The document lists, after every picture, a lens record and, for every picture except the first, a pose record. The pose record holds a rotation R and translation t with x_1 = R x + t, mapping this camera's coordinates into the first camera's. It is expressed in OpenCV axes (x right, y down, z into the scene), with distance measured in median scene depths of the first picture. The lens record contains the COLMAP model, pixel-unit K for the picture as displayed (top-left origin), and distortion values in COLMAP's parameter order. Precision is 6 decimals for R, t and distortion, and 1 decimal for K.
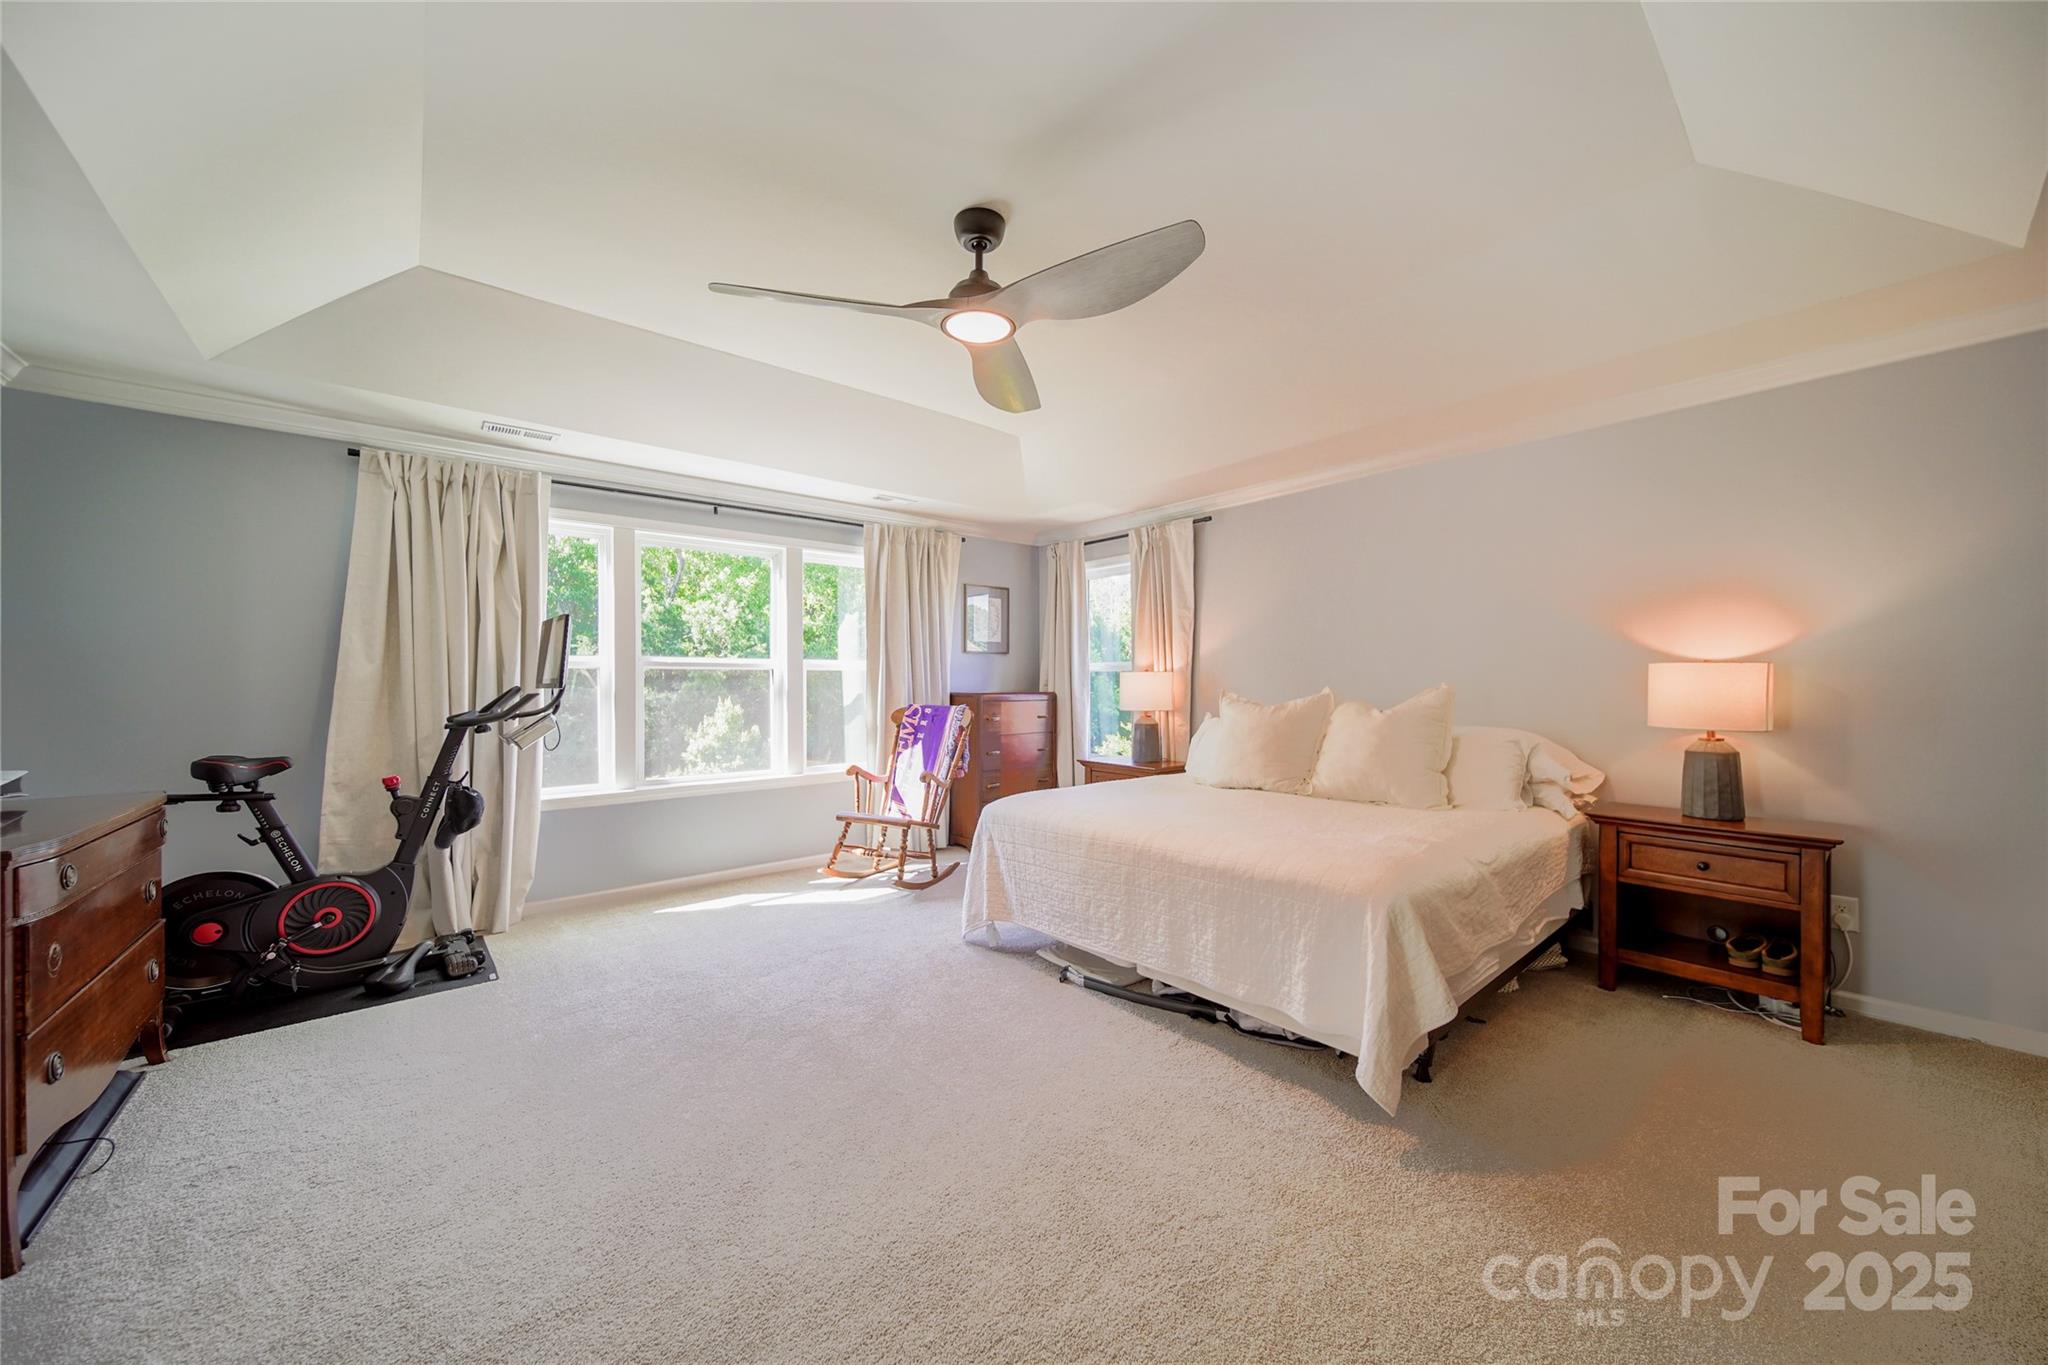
lens RADIAL K [[738.2, 0, 1032.8], [0, 738.2, 685.0], [0, 0, 1]] dist [-0.003519, -0.000073]
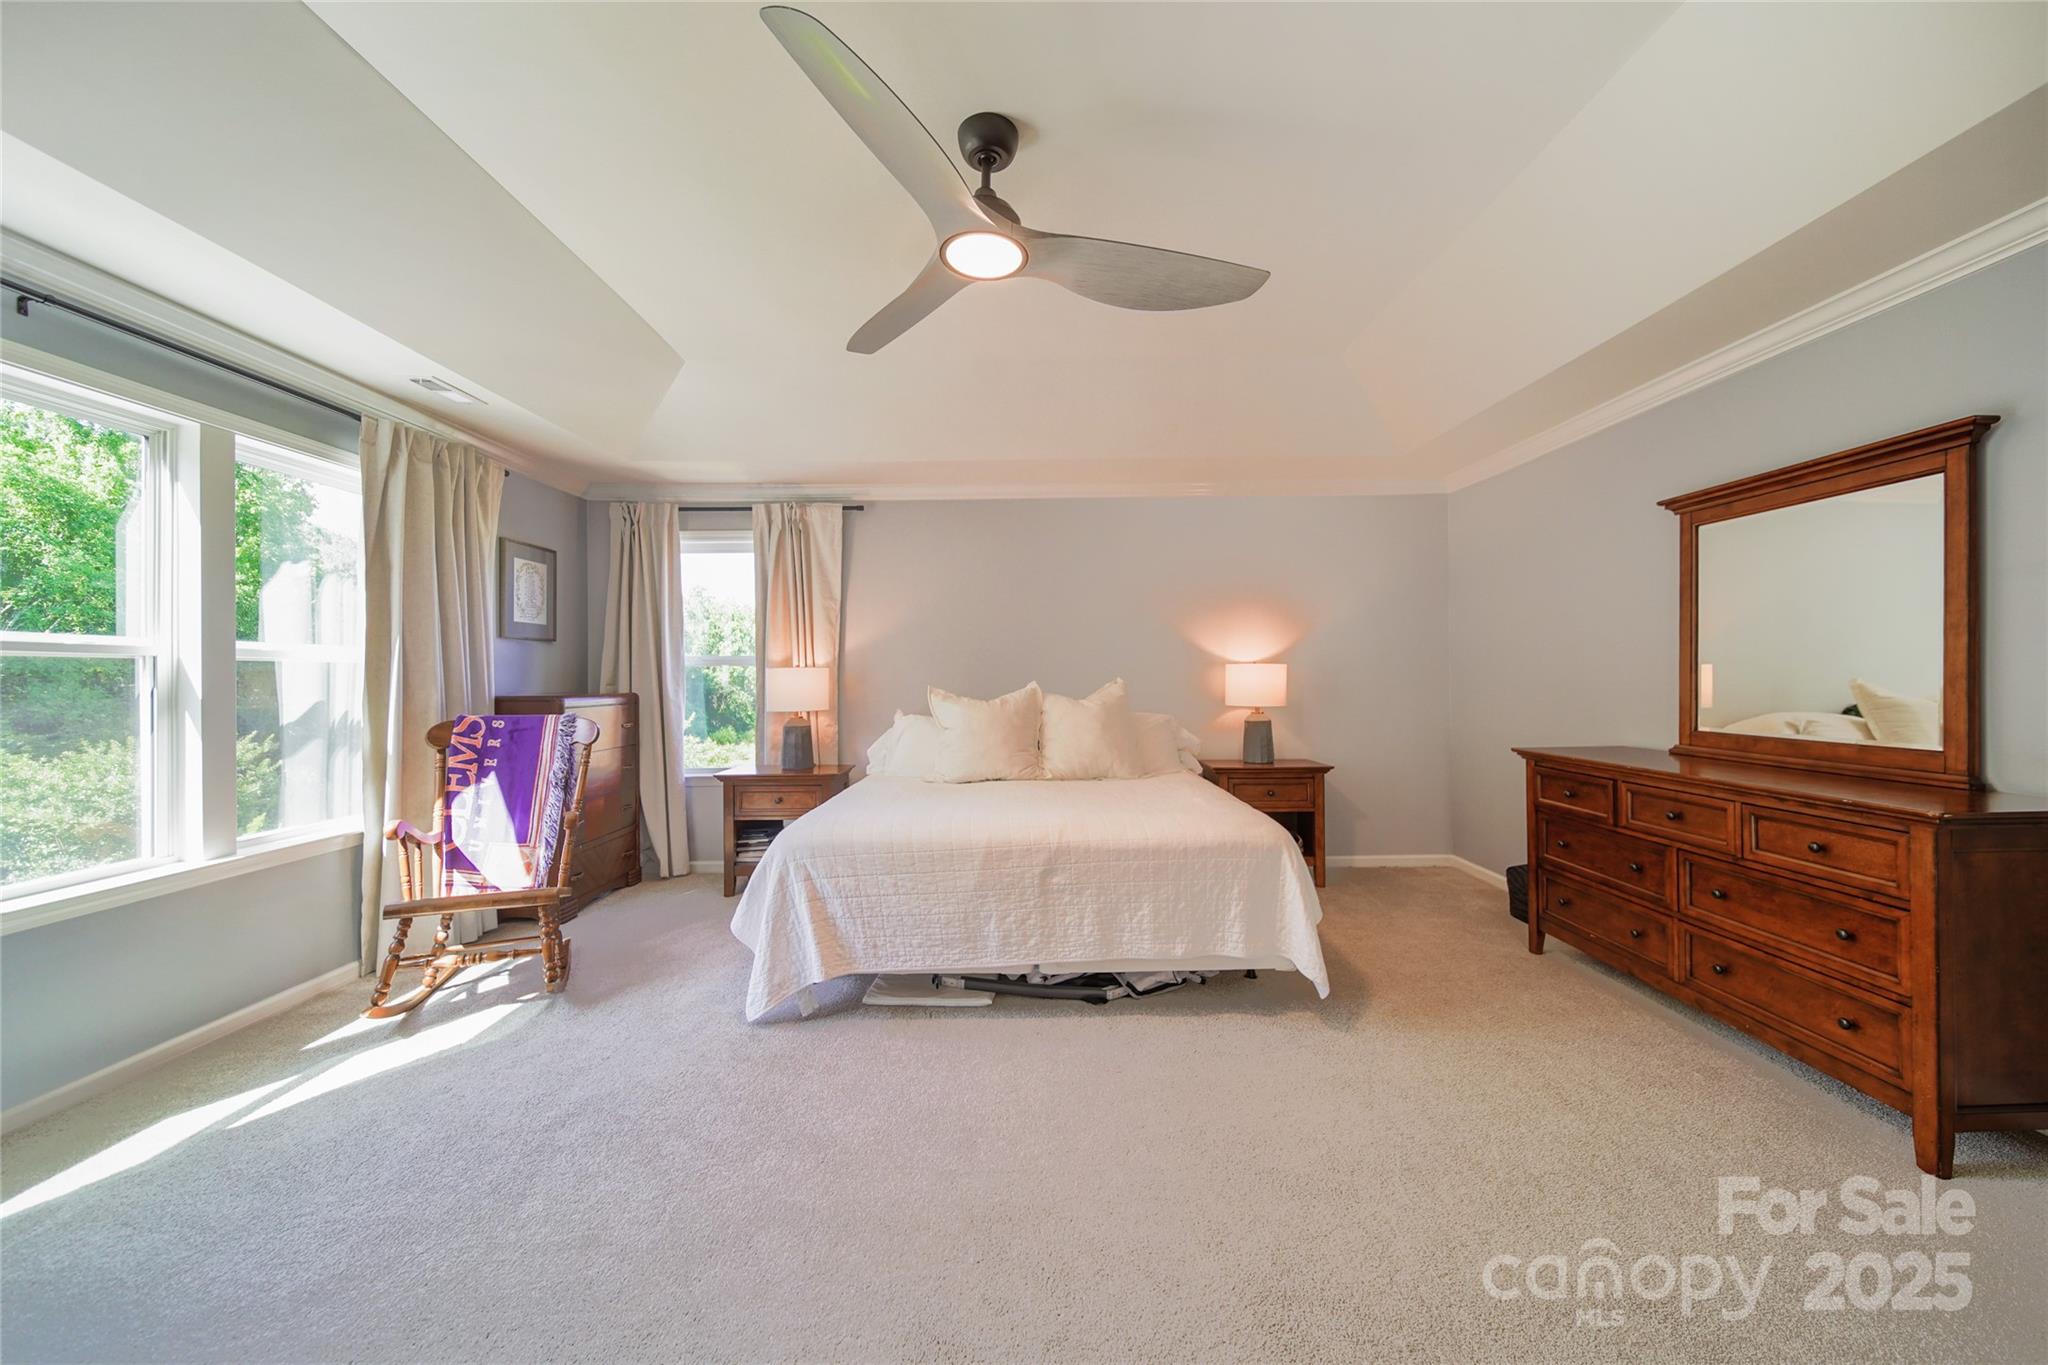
lens RADIAL K [[738.2, 0, 1029.3], [0, 738.2, 678.2], [0, 0, 1]] dist [-0.003519, -0.000073]
pose [[0.638747, -0.004221, 0.769405, -0.354349], [0.009018, 0.999957, -0.002000, -0.000714], [-0.769364, 0.008216, 0.638758, 0.219191]]
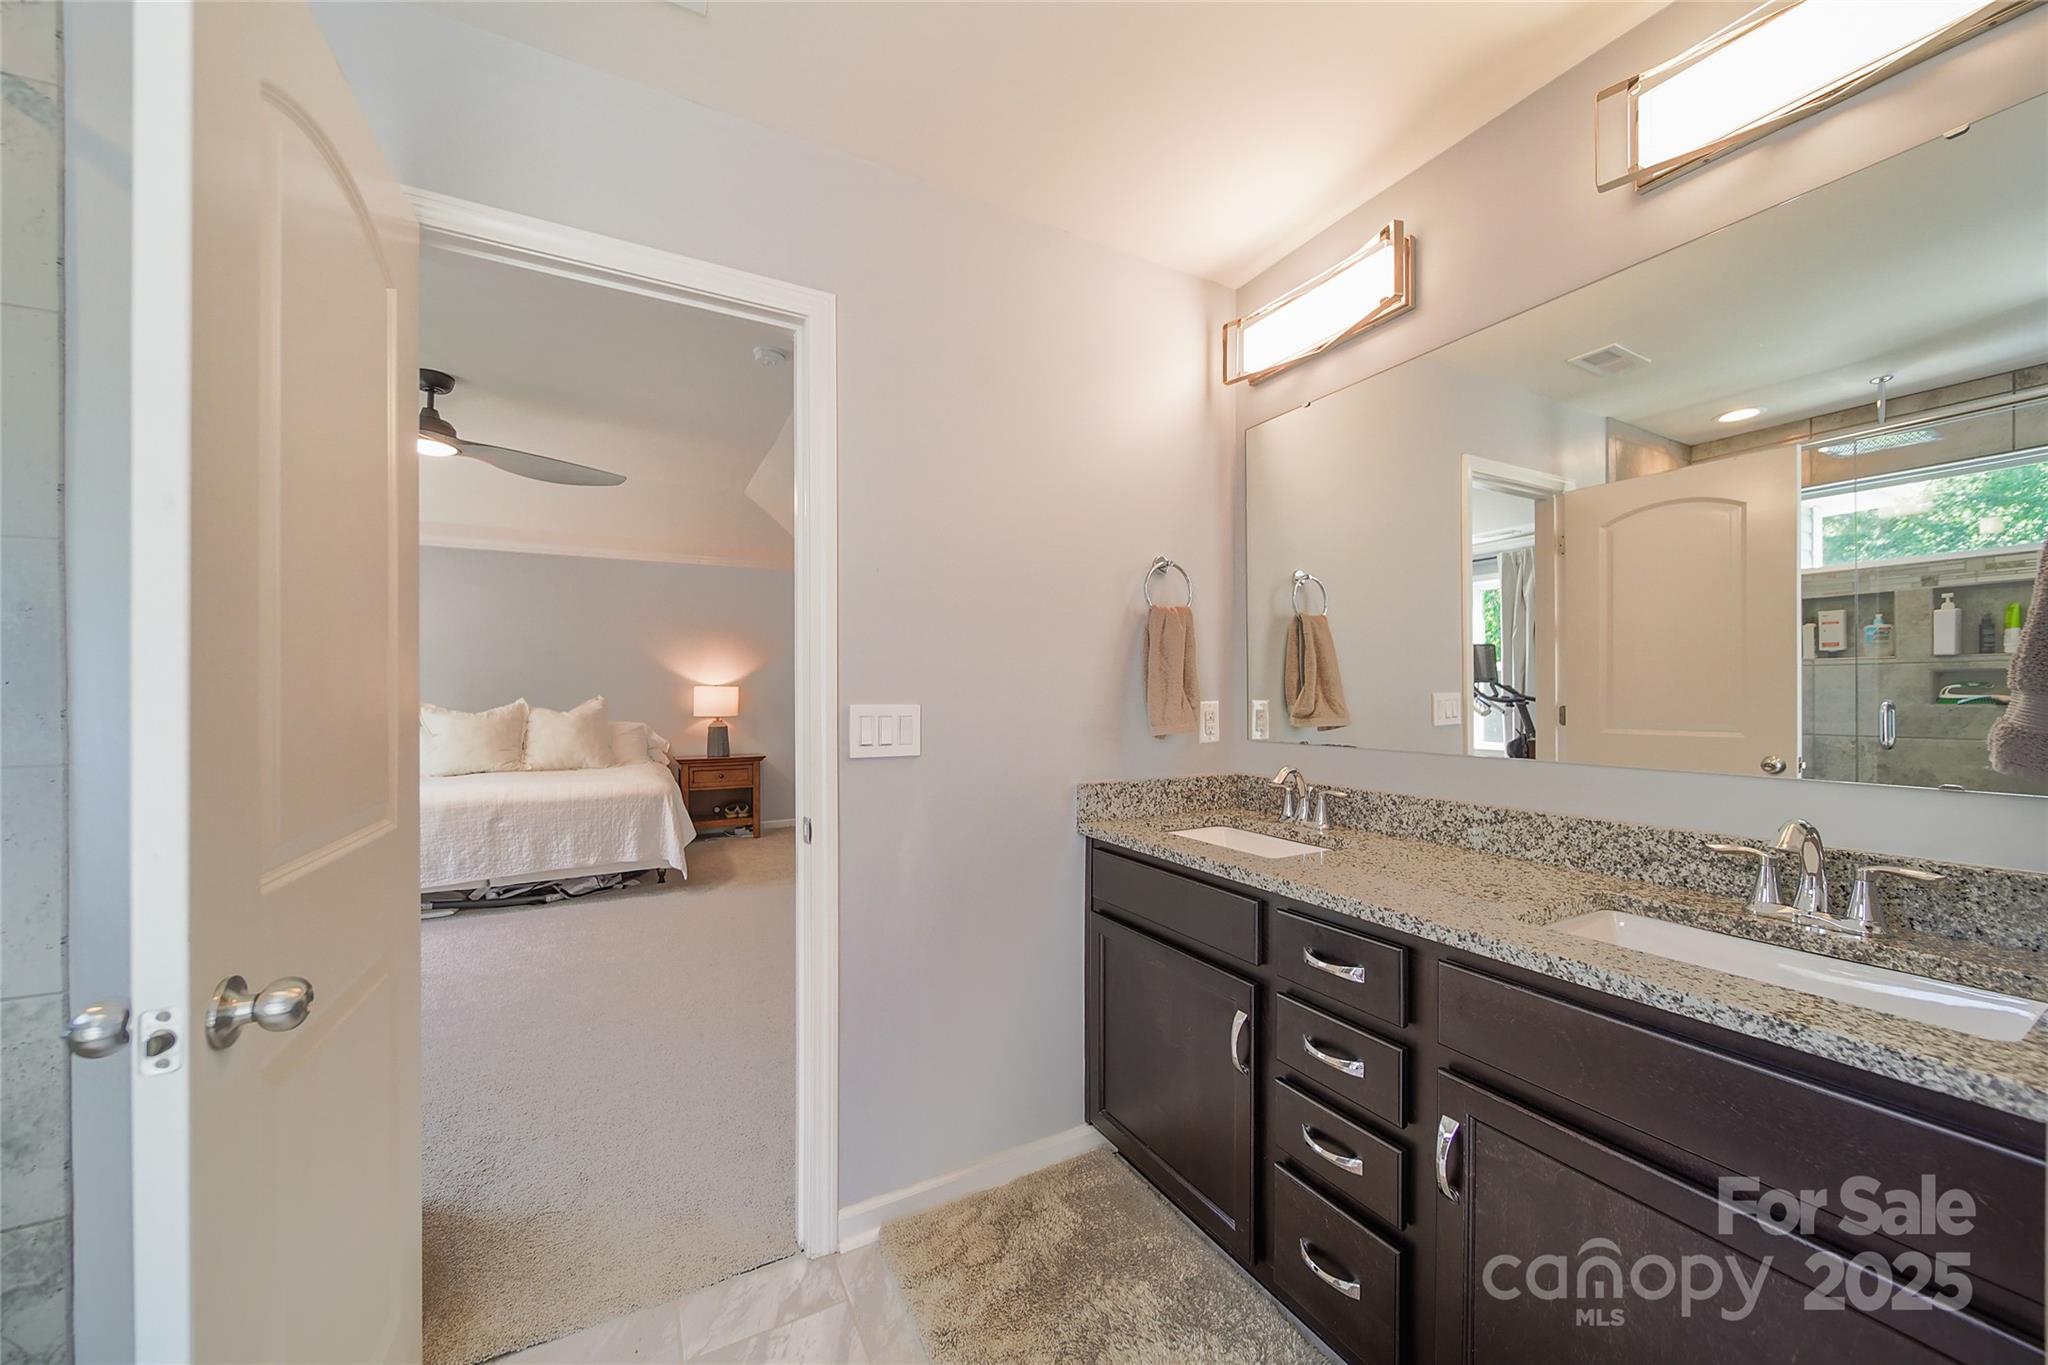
lens RADIAL K [[738.2, 0, 1034.2], [0, 738.2, 691.9], [0, 0, 1]] dist [-0.003519, -0.000073]
pose [[0.192661, 0.004999, 0.981253, -0.644754], [0.005622, 0.999965, -0.006198, 0.002608], [-0.981249, 0.006711, 0.192627, -0.220669]]
